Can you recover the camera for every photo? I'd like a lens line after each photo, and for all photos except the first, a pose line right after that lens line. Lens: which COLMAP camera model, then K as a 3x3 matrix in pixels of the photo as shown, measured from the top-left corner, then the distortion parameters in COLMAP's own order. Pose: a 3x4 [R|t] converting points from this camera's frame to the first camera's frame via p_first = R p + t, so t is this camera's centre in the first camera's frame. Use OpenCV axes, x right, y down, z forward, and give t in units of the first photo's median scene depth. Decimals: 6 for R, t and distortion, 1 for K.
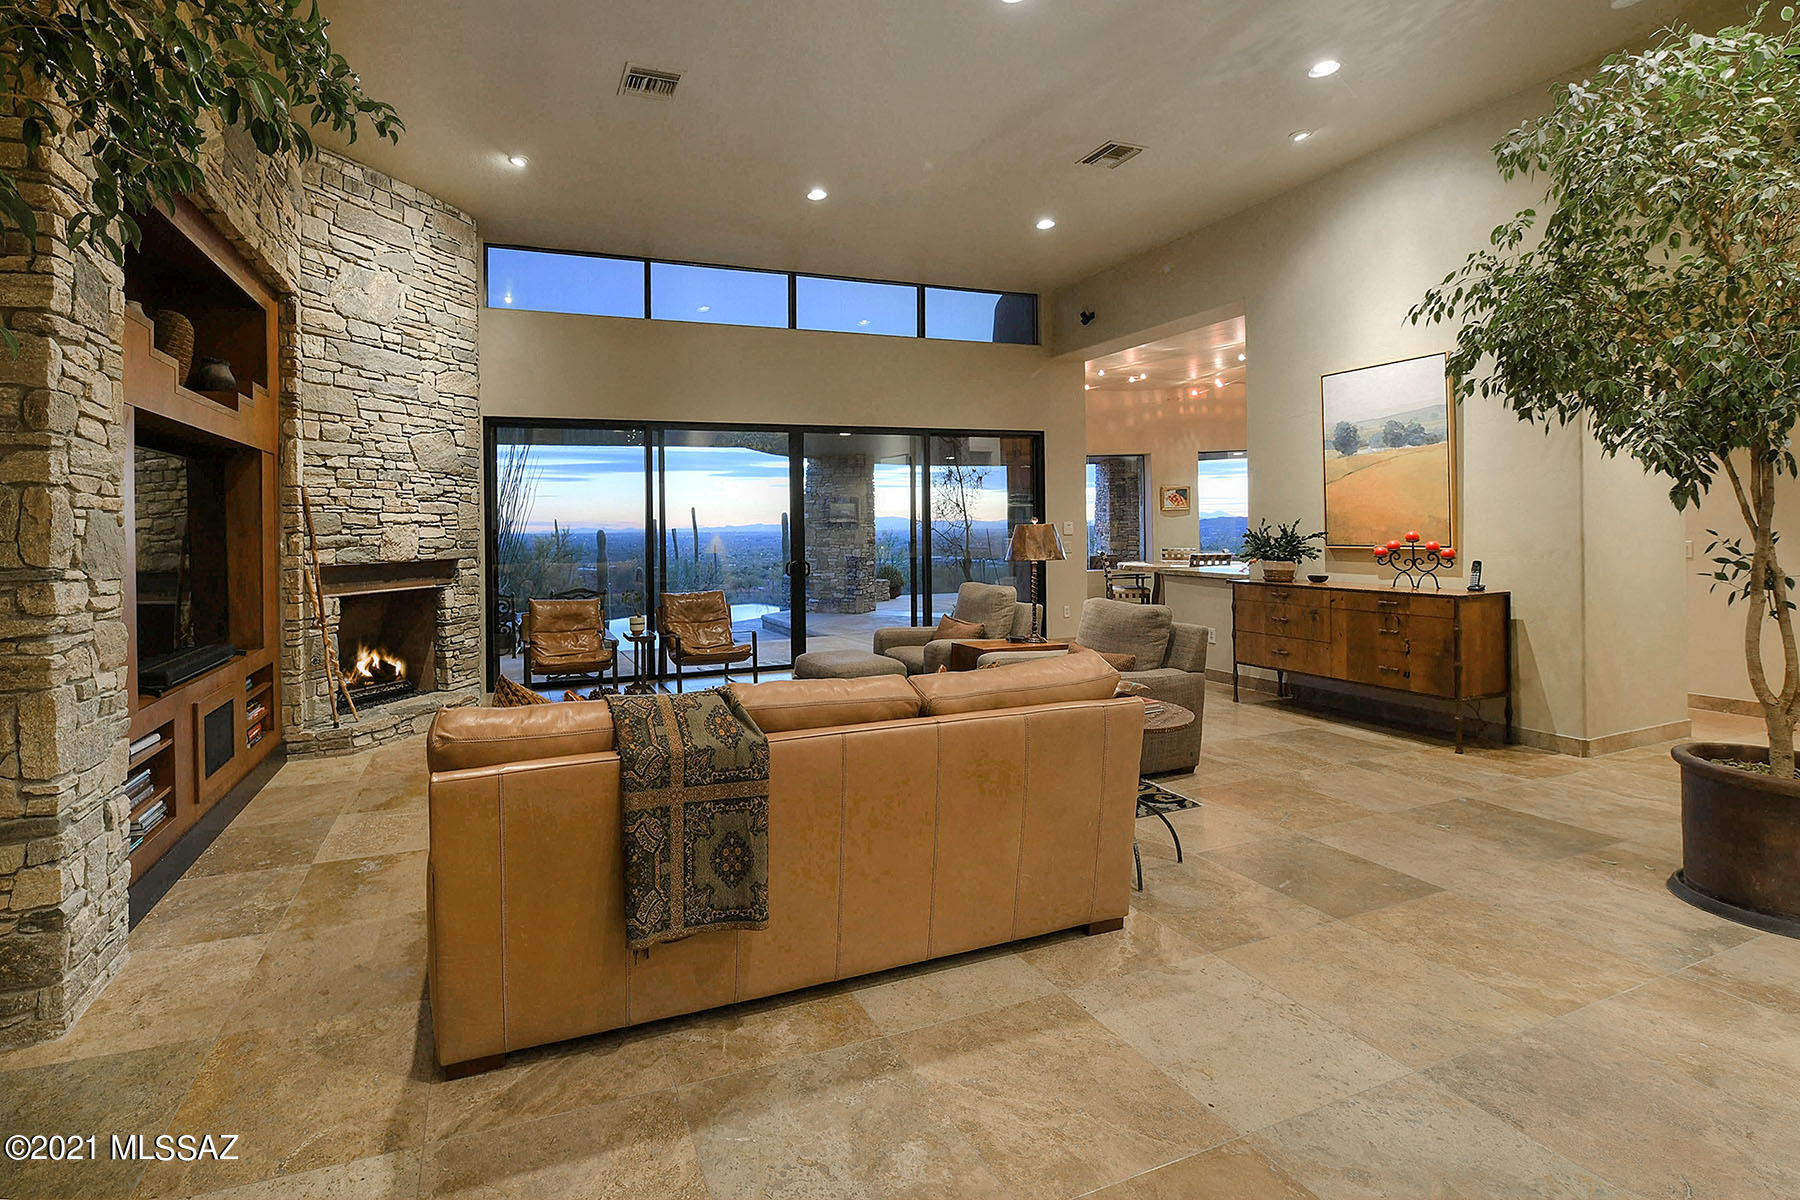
lens RADIAL K [[747.2, 0, 723.1], [0, 747.2, 529.5], [0, 0, 1]] dist [-0.015134, -0.000070]
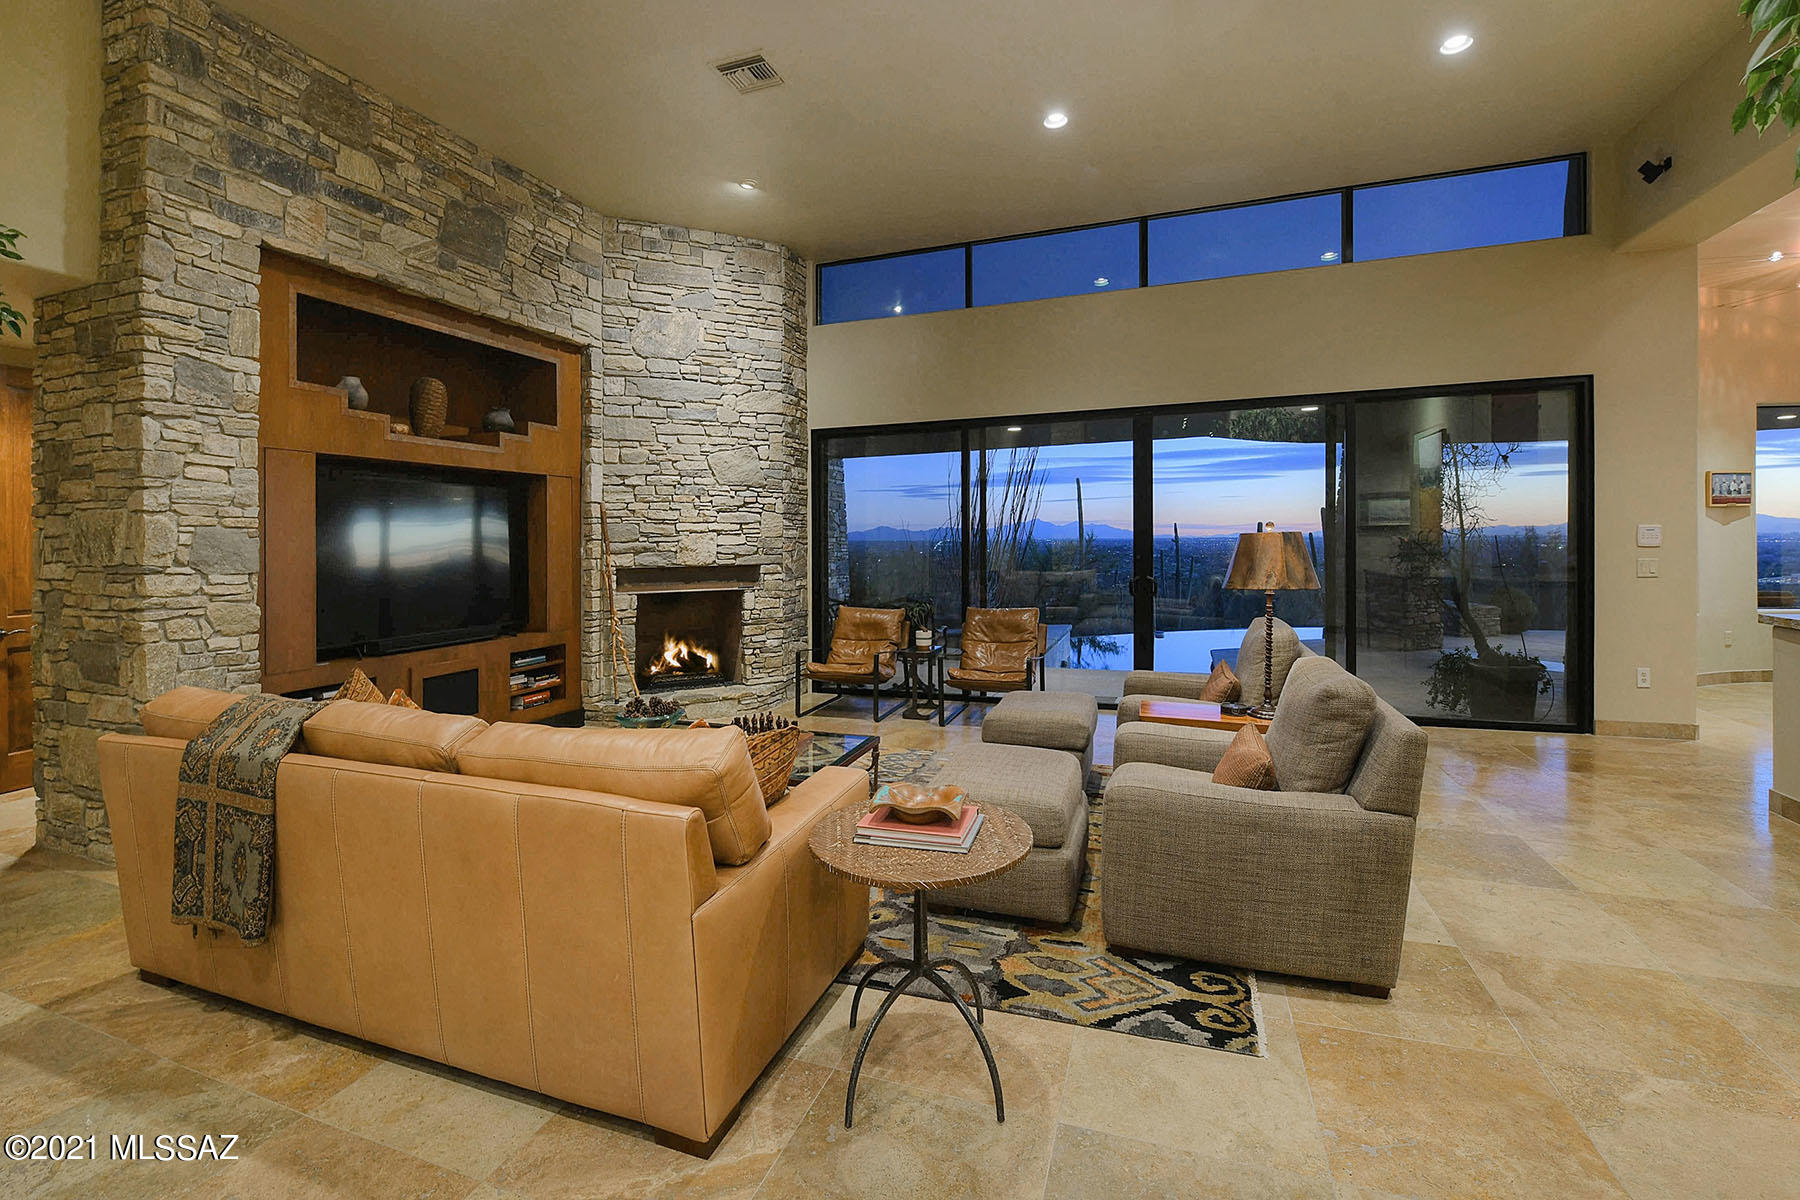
lens RADIAL K [[752.9, 0, 900.8], [0, 752.9, 532.2], [0, 0, 1]] dist [-0.002940, -0.006915]
pose [[0.805321, -0.000810, -0.592839, 0.497419], [-0.000402, 0.999998, -0.001913, -0.005987], [0.592839, 0.001779, 0.805319, 0.263895]]
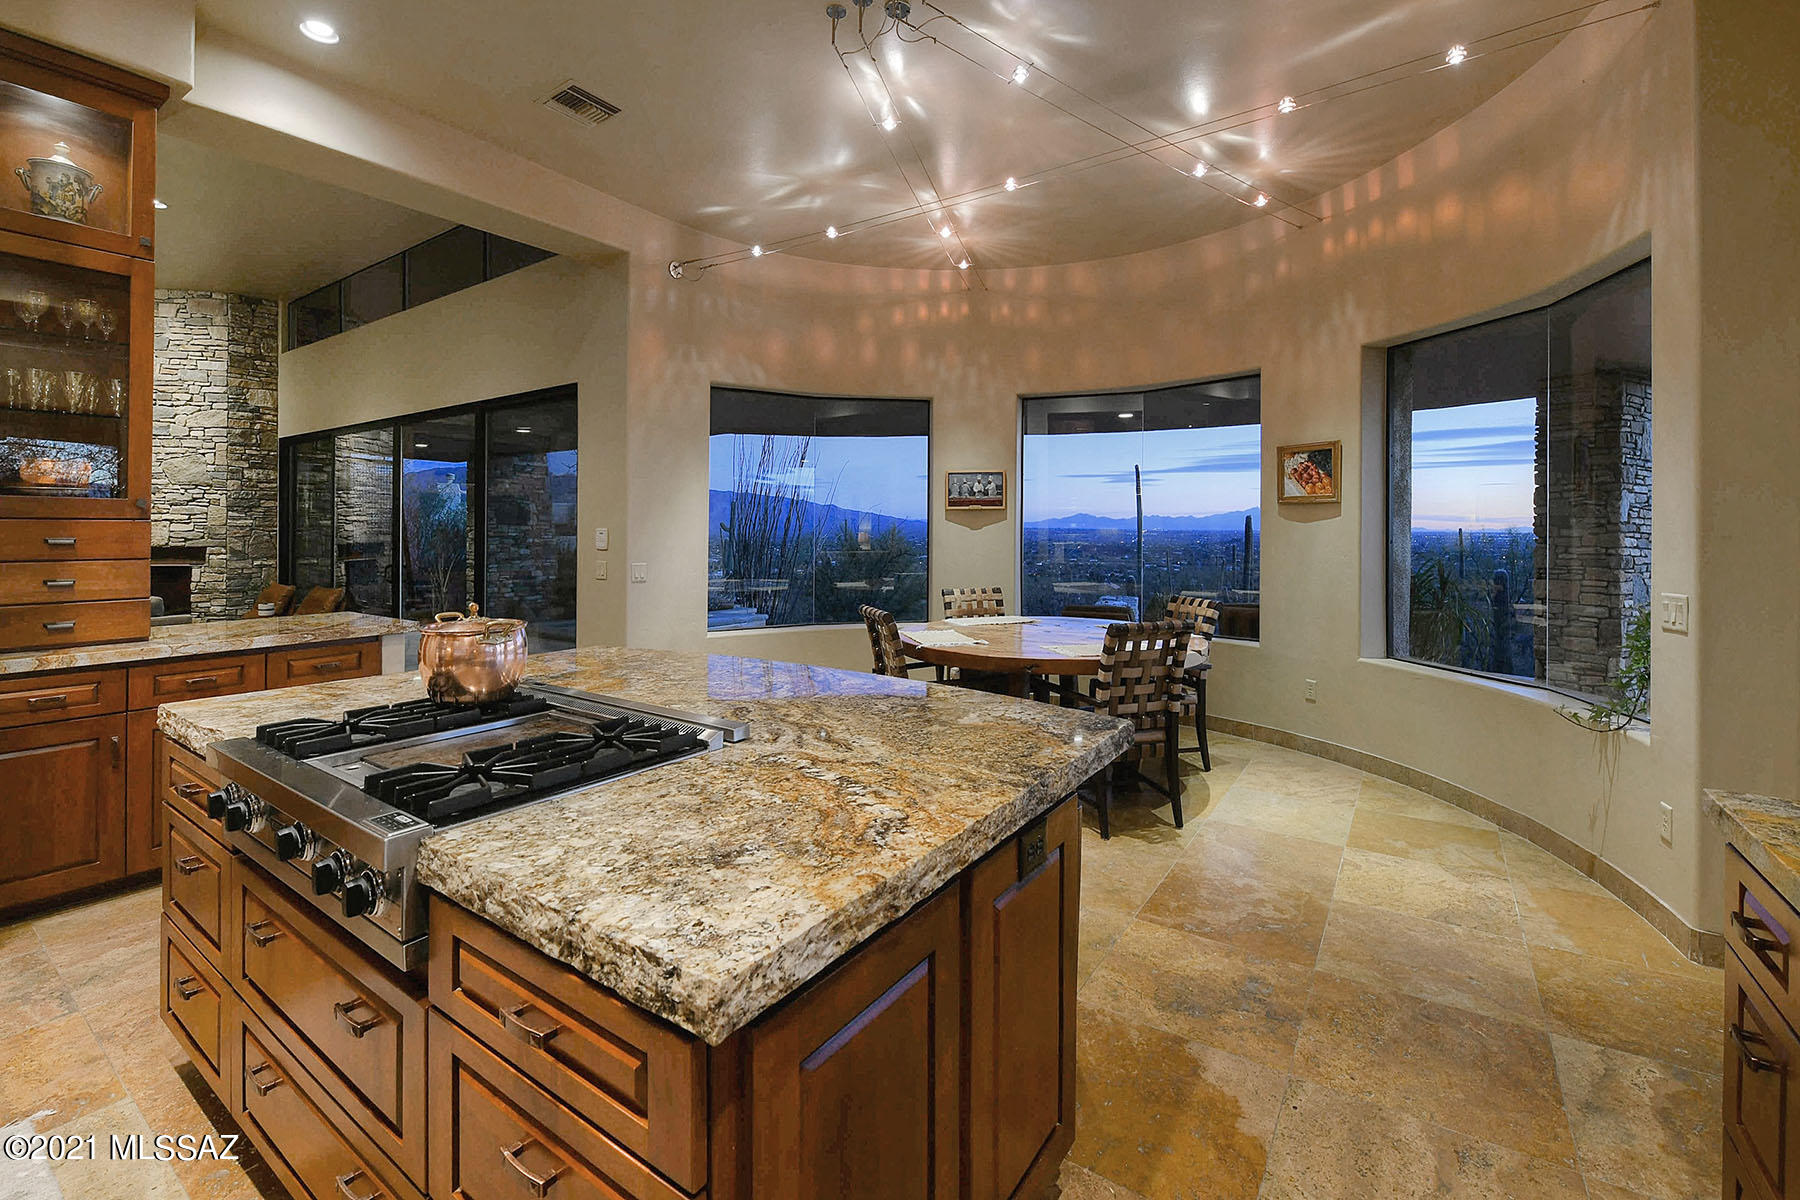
lens RADIAL K [[752.9, 0, 900.8], [0, 752.9, 532.2], [0, 0, 1]] dist [-0.002940, -0.006915]
pose [[0.625336, 0.023328, -0.780007, 1.661735], [-0.015060, 0.999728, 0.017827, -0.034615], [0.780210, 0.000599, 0.625517, 1.241548]]
